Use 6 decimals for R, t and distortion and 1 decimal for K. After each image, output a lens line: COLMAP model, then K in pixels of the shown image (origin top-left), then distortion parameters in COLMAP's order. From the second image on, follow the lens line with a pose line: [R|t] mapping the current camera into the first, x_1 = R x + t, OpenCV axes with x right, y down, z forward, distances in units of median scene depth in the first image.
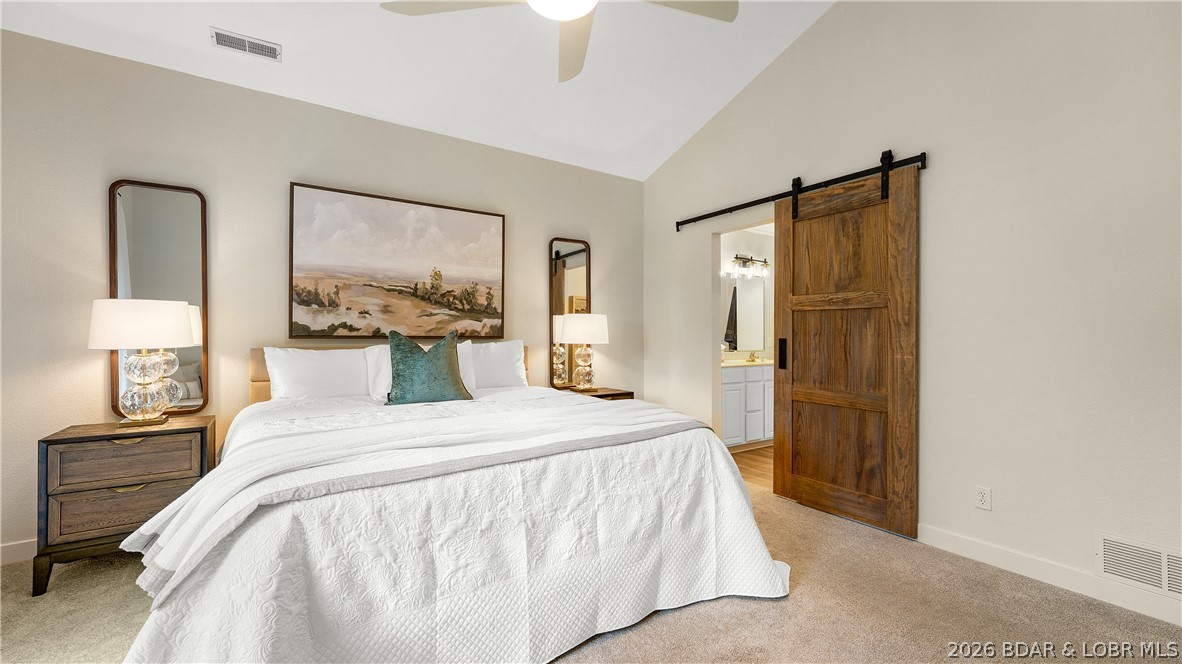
lens RADIAL K [[472.1, 0, 581.8], [0, 472.1, 333.9], [0, 0, 1]] dist [-0.001458, -0.000124]
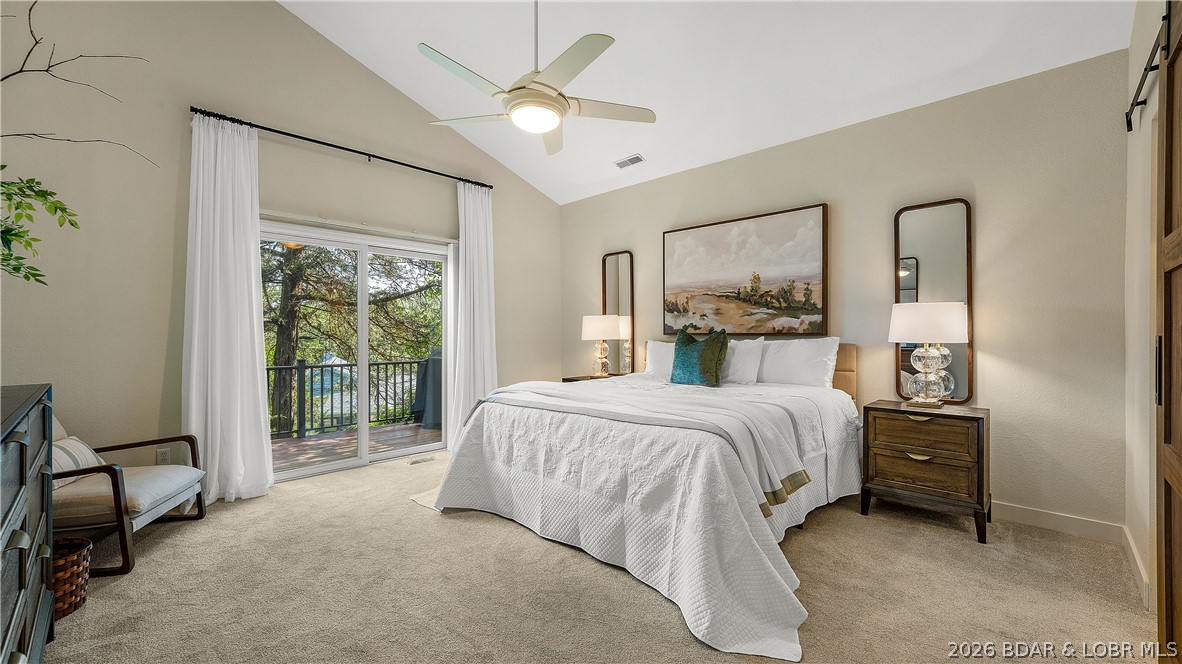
lens RADIAL K [[472.1, 0, 581.8], [0, 472.1, 333.9], [0, 0, 1]] dist [-0.001458, -0.000124]
pose [[0.218382, -0.000893, -0.975863, 0.758788], [0.008283, 0.999965, 0.000939, 0.002390], [0.975828, -0.008288, 0.218382, 0.383256]]
